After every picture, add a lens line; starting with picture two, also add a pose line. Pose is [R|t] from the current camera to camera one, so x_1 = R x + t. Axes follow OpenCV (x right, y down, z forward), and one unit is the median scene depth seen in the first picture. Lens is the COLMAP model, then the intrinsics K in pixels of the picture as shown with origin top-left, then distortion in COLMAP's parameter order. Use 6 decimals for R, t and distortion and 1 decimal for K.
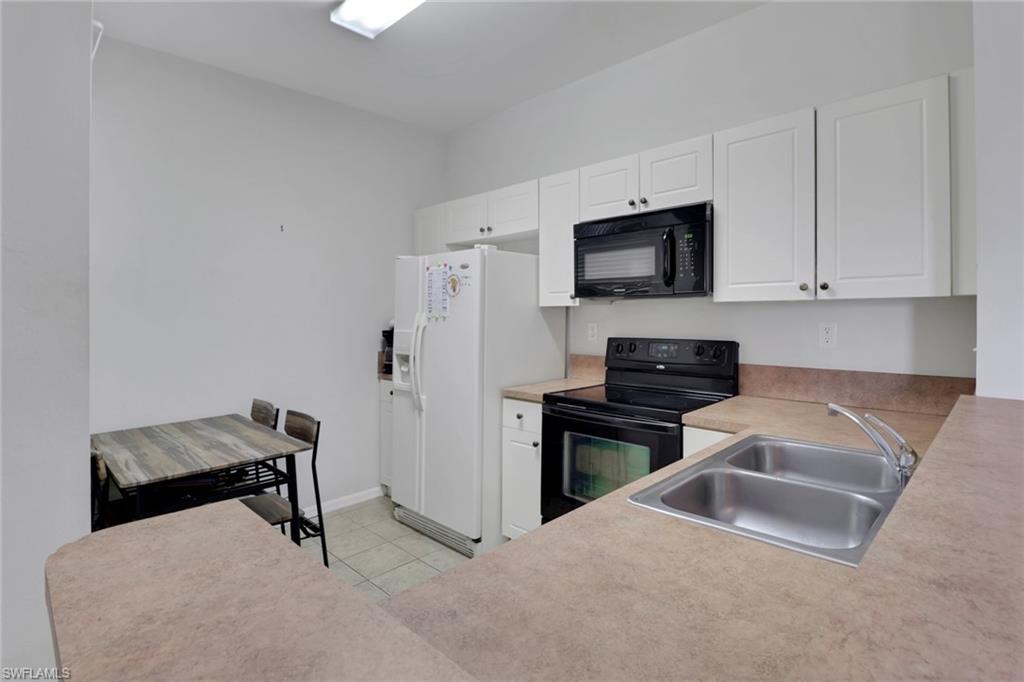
lens RADIAL K [[495.4, 0, 512.6], [0, 495.4, 309.2], [0, 0, 1]] dist [-0.056133, -0.000148]
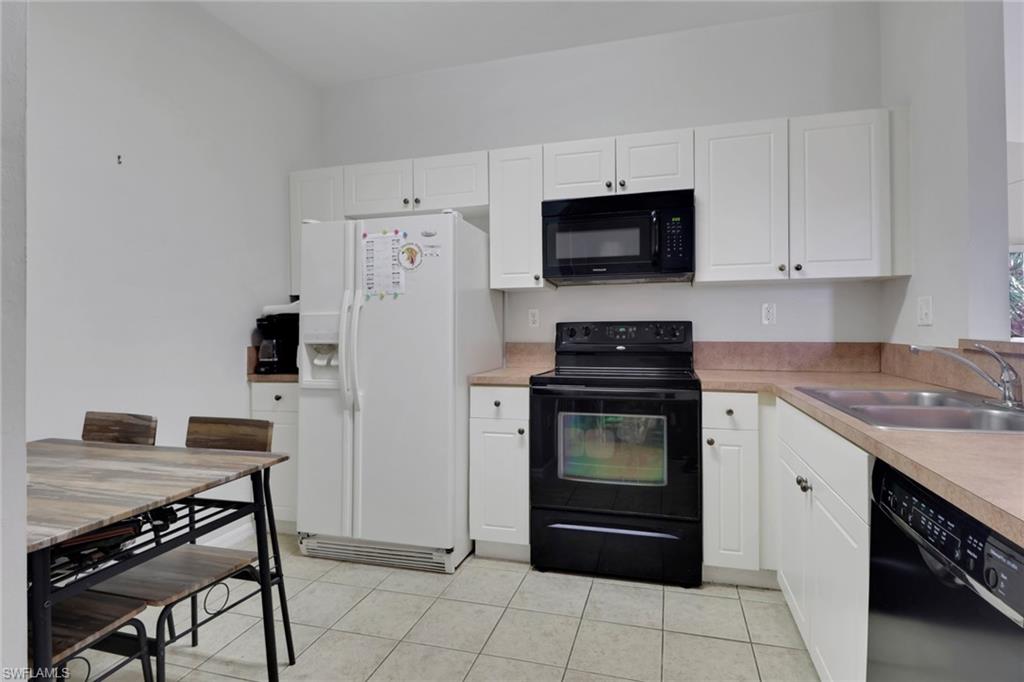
lens RADIAL K [[494.5, 0, 512.0], [0, 494.5, 341.0], [0, 0, 1]] dist [-0.045037, 0.000041]
pose [[0.877198, -0.000266, 0.480129, -0.383153], [-0.009489, 0.999795, 0.017890, 0.082140], [-0.480035, -0.020249, 0.877016, 0.186798]]
